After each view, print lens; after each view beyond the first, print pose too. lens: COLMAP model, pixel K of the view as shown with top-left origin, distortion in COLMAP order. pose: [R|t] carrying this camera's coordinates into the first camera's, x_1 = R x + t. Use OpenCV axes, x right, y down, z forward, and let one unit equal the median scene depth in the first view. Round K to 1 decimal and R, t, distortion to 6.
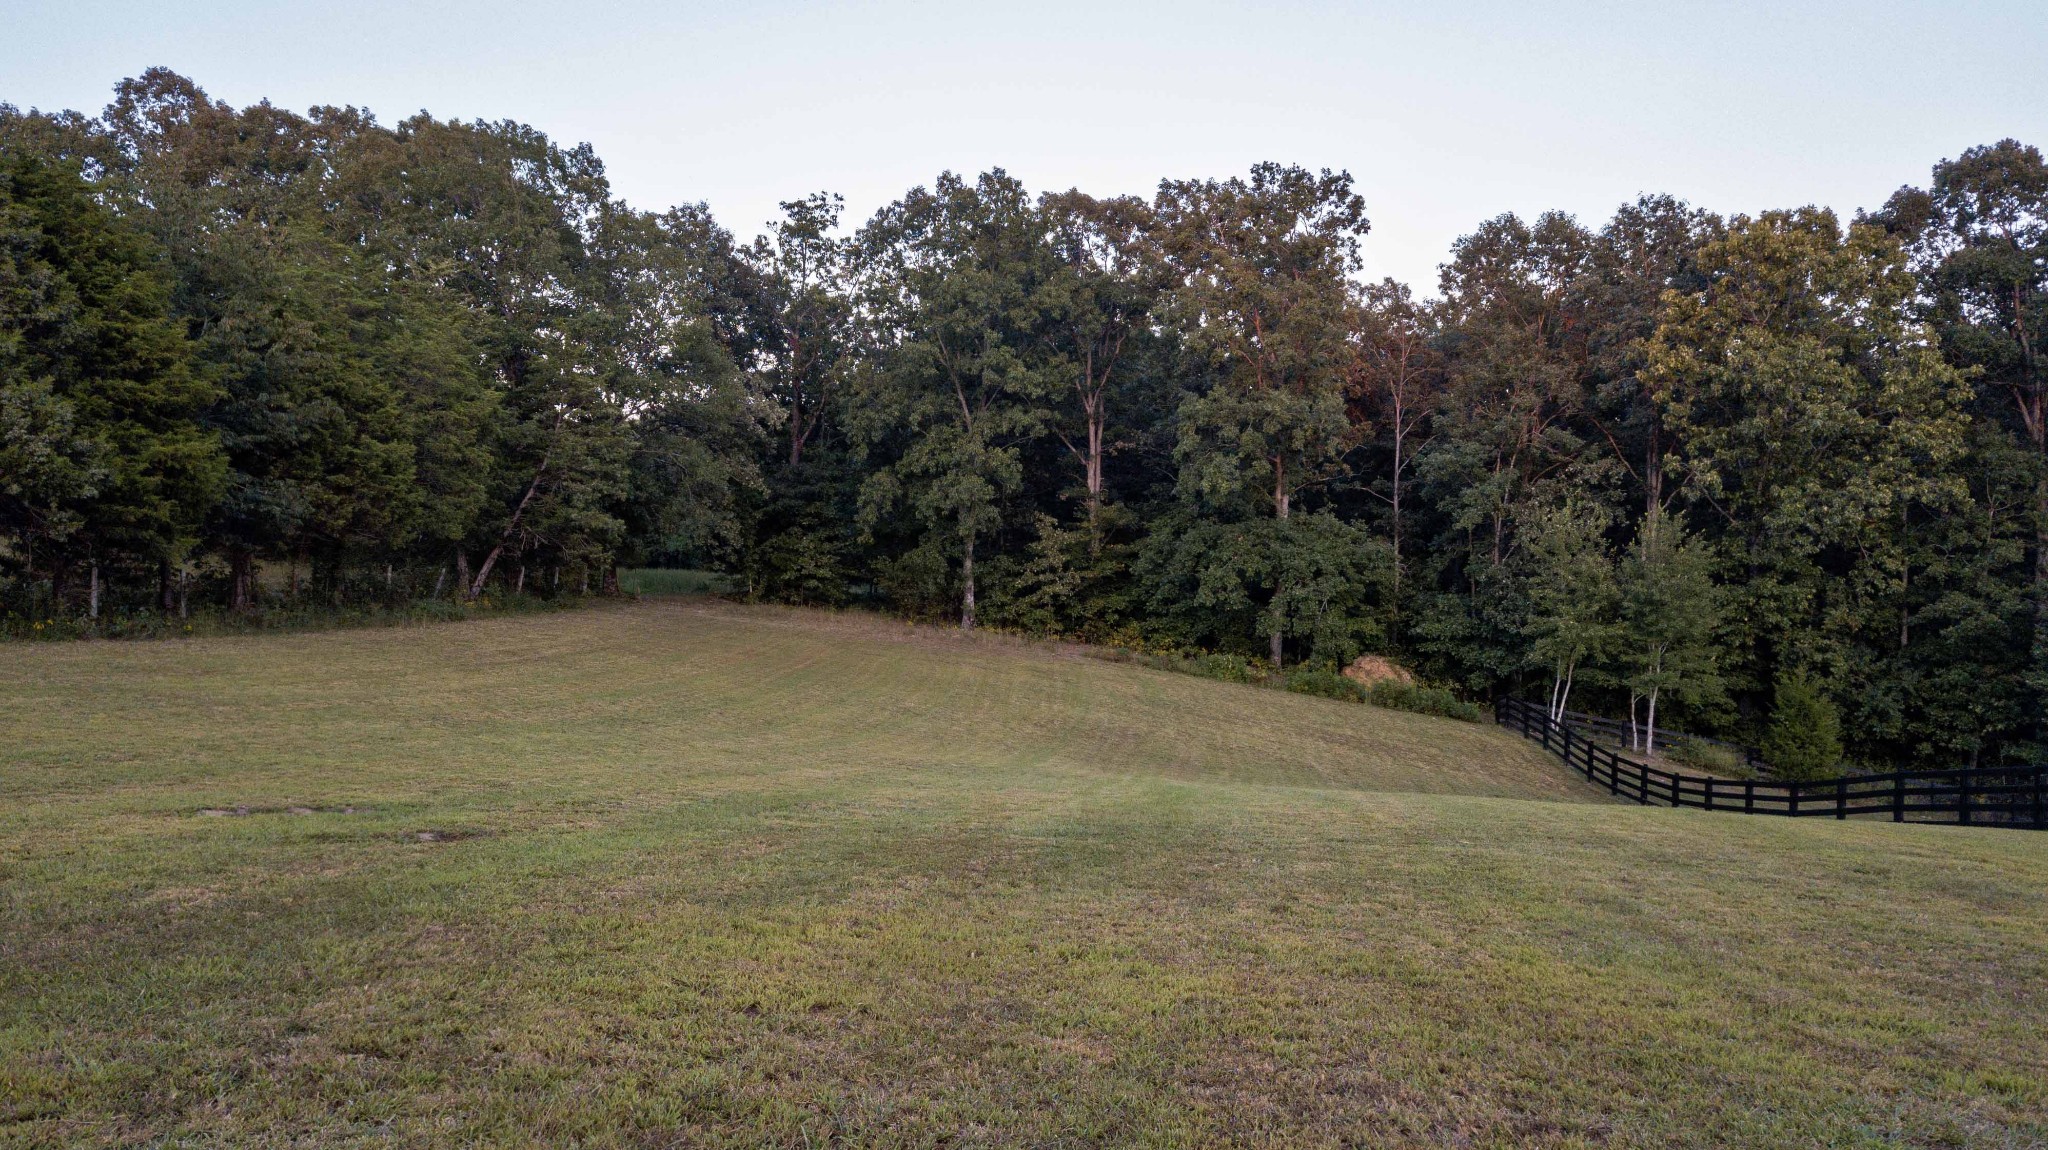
lens RADIAL K [[1555.8, 0, 1001.8], [0, 1555.8, 603.5], [0, 0, 1]] dist [0.072466, -0.088439]
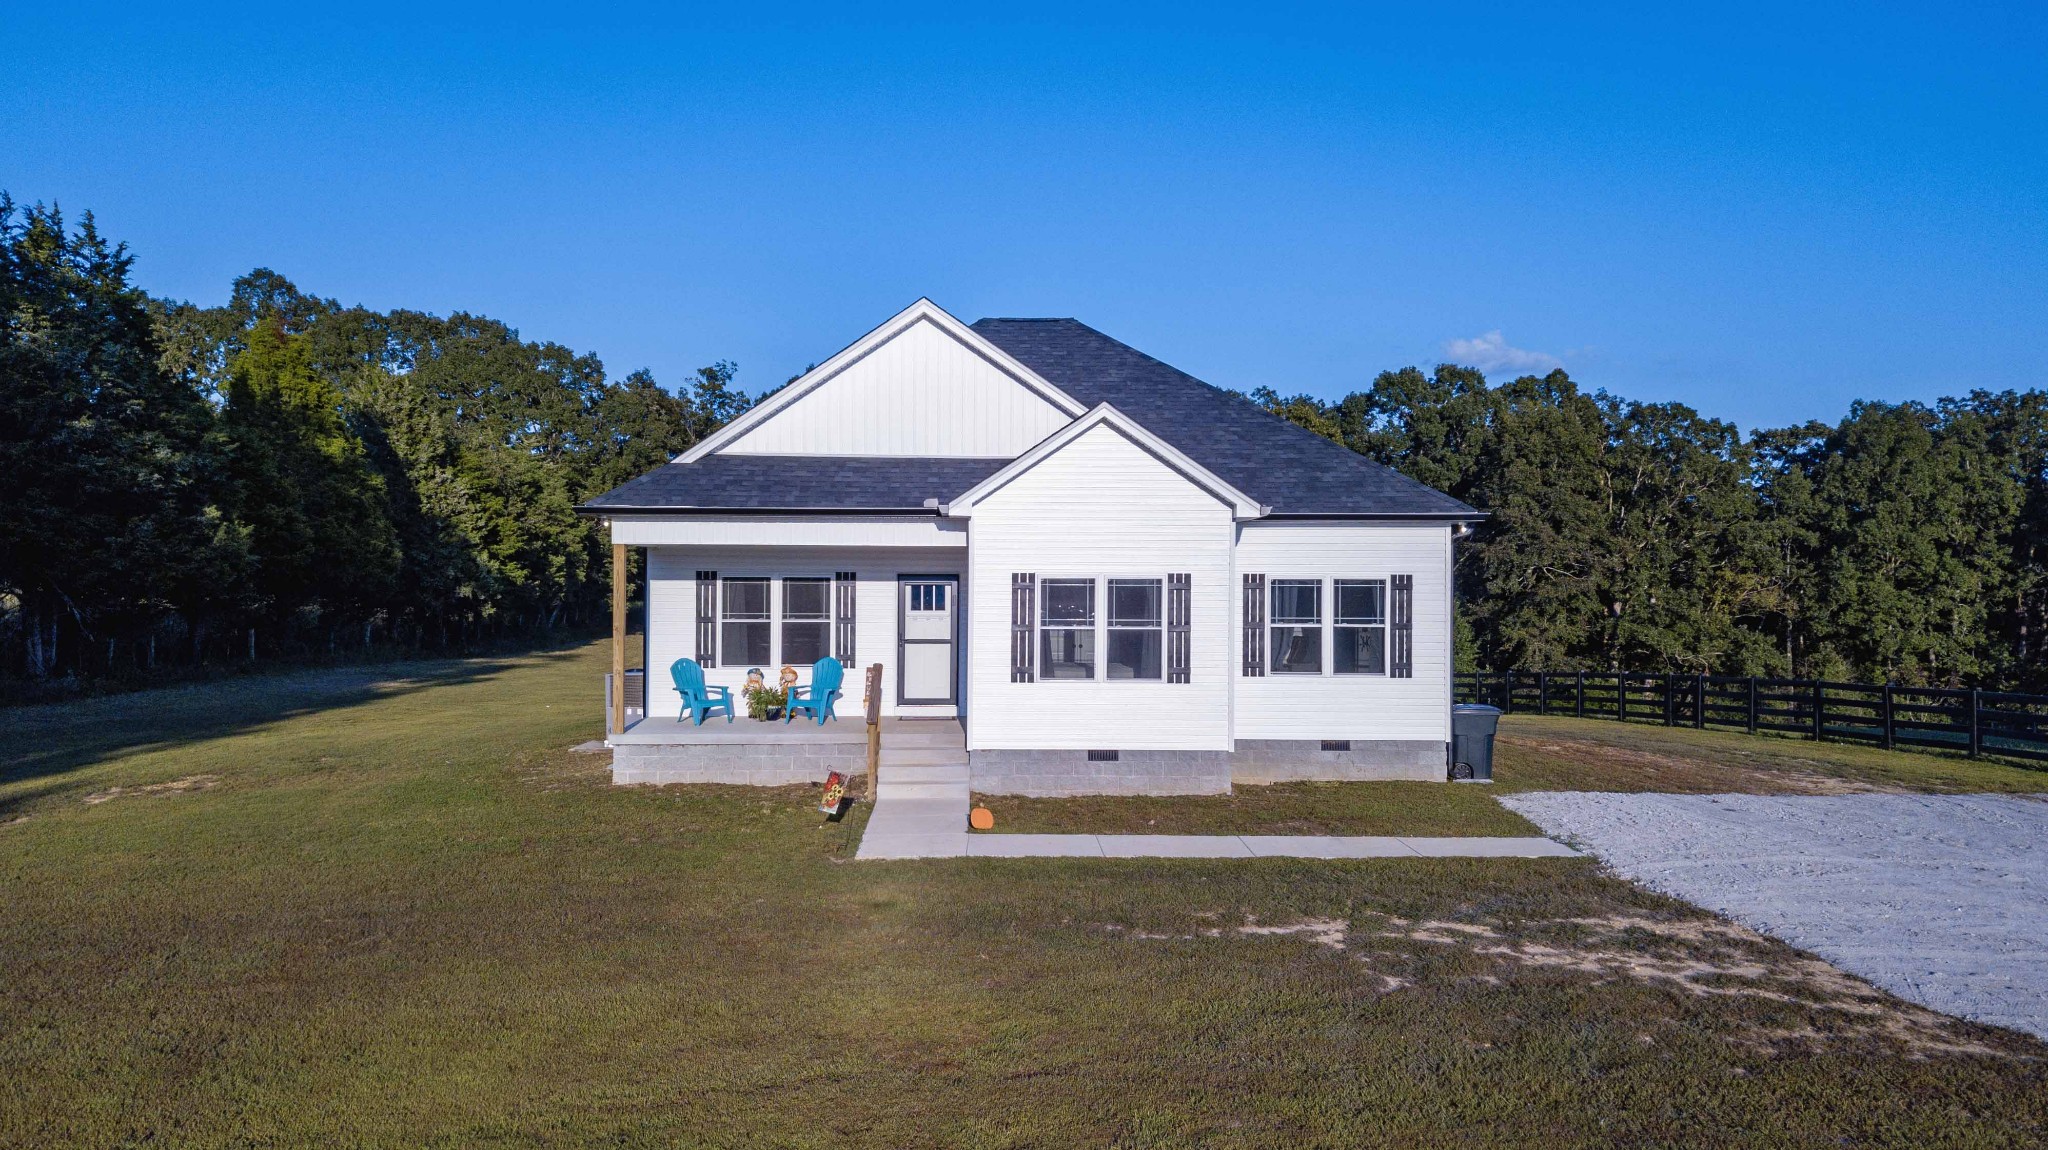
lens RADIAL K [[1559.2, 0, 1013.4], [0, 1559.2, 579.3], [0, 0, 1]] dist [0.007203, 0.005886]
pose [[0.989728, -0.005777, 0.142846, -0.062713], [0.008256, 0.999825, -0.016765, -0.022623], [-0.142724, 0.017772, 0.989603, -0.670643]]
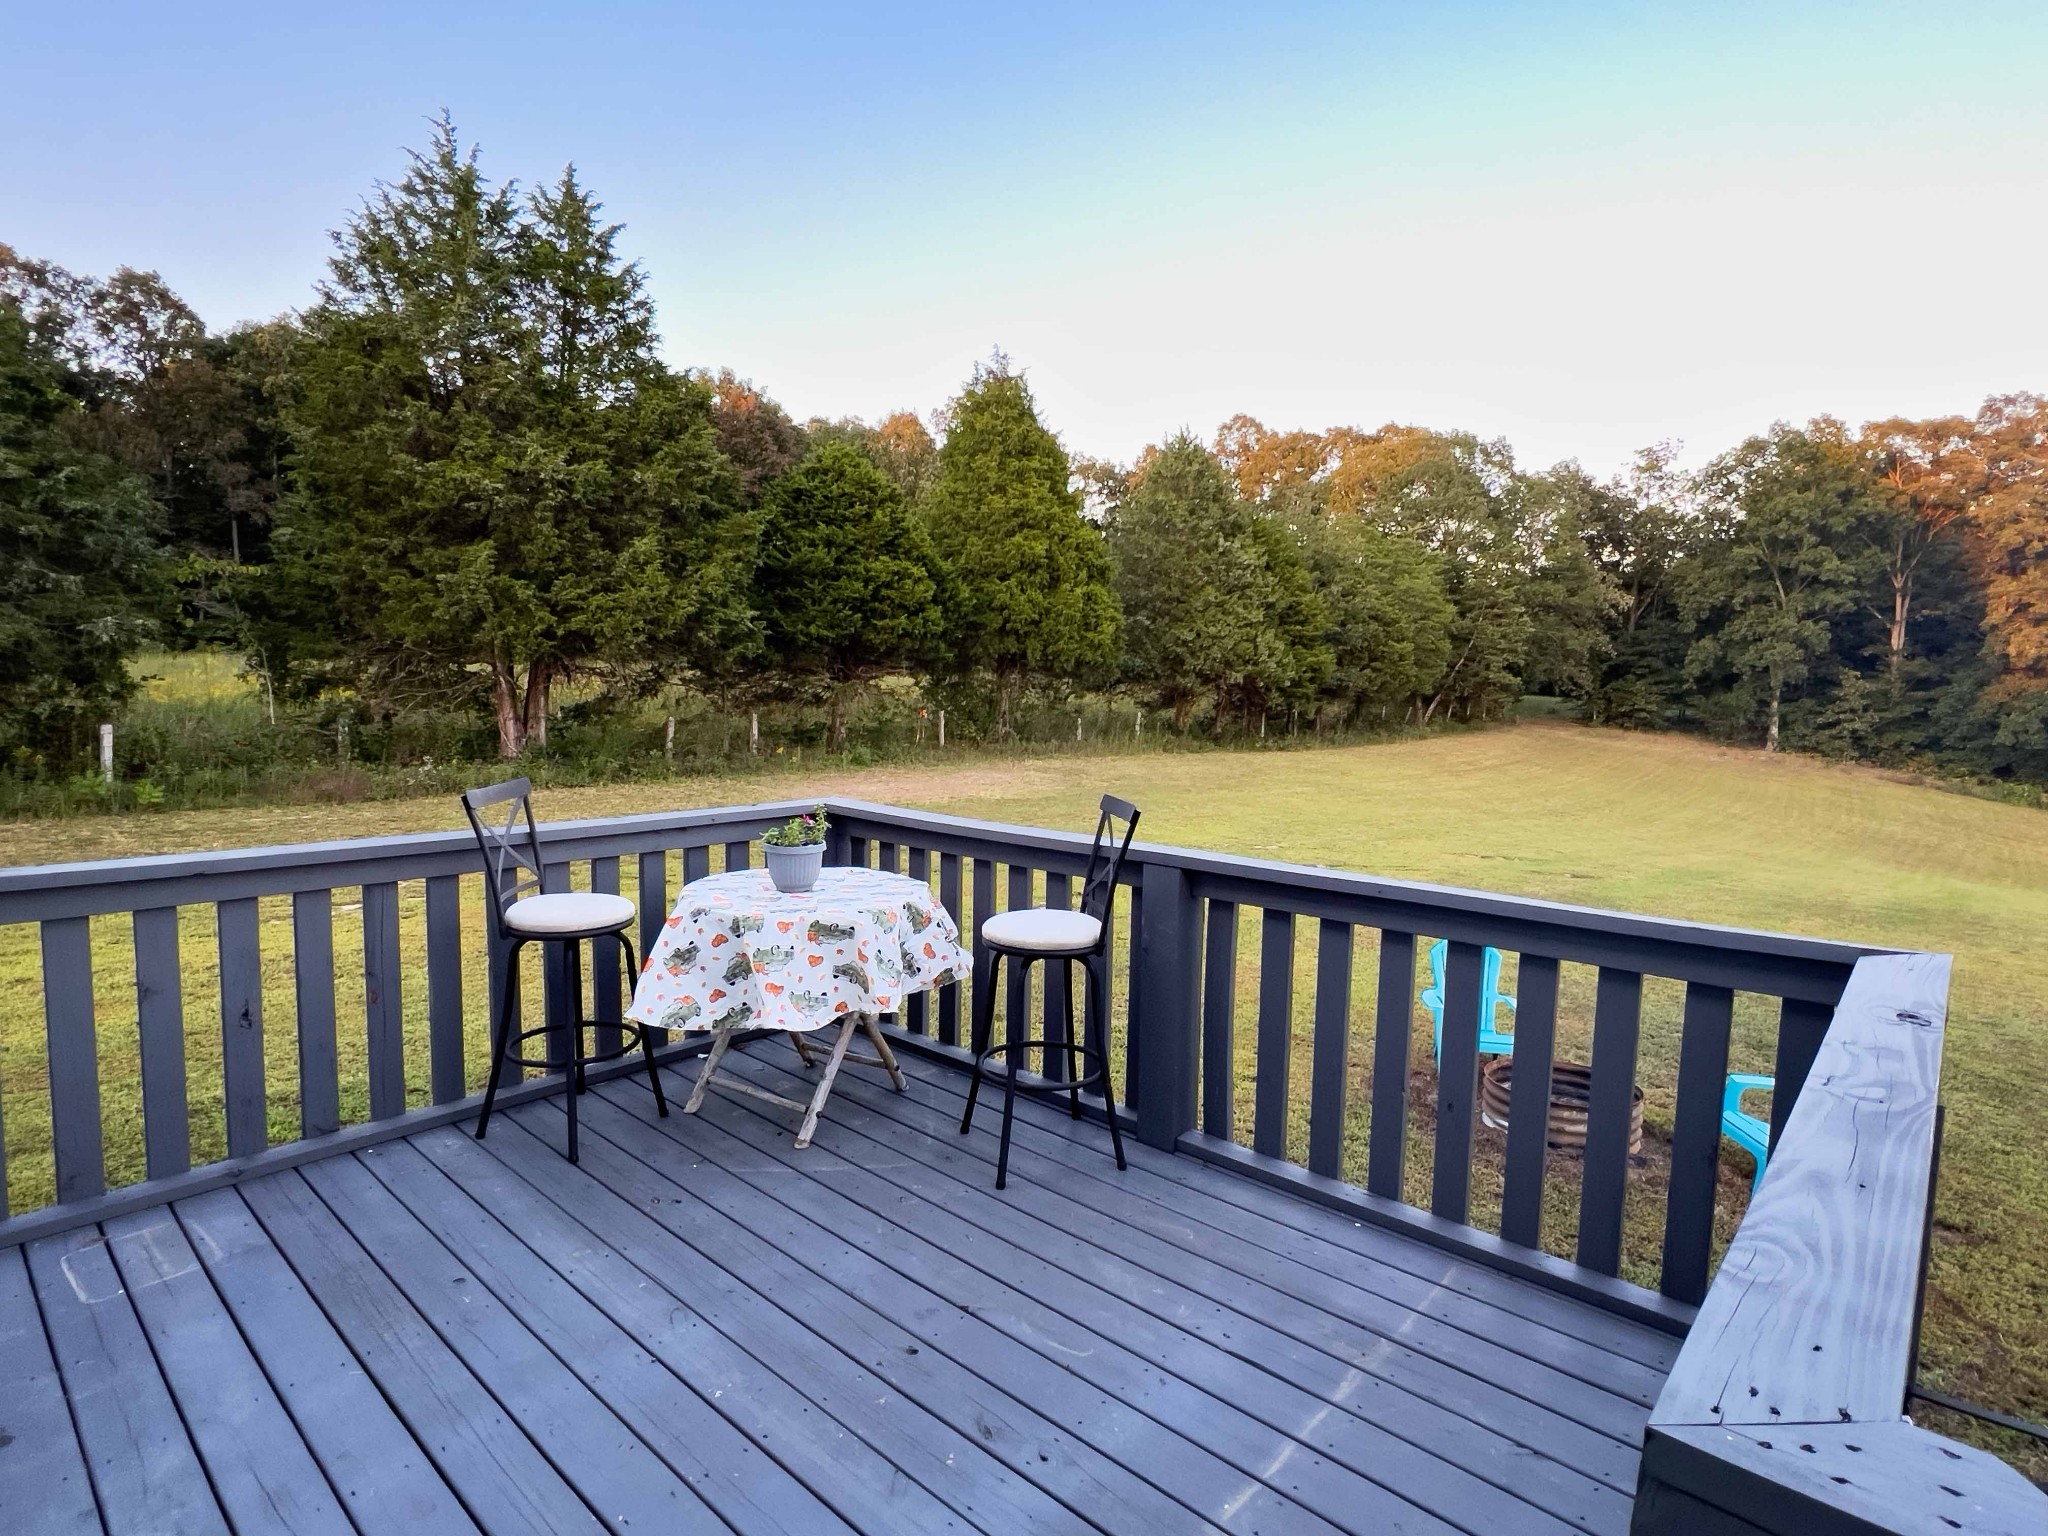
lens RADIAL K [[1056.0, 0, 1030.7], [0, 1056.0, 772.4], [0, 0, 1]] dist [0.001063, -0.000084]
pose [[0.815261, 0.059762, -0.576002, -0.018014], [-0.021078, 0.997064, 0.073615, -0.022226], [0.578710, -0.047875, 0.814127, -0.157078]]
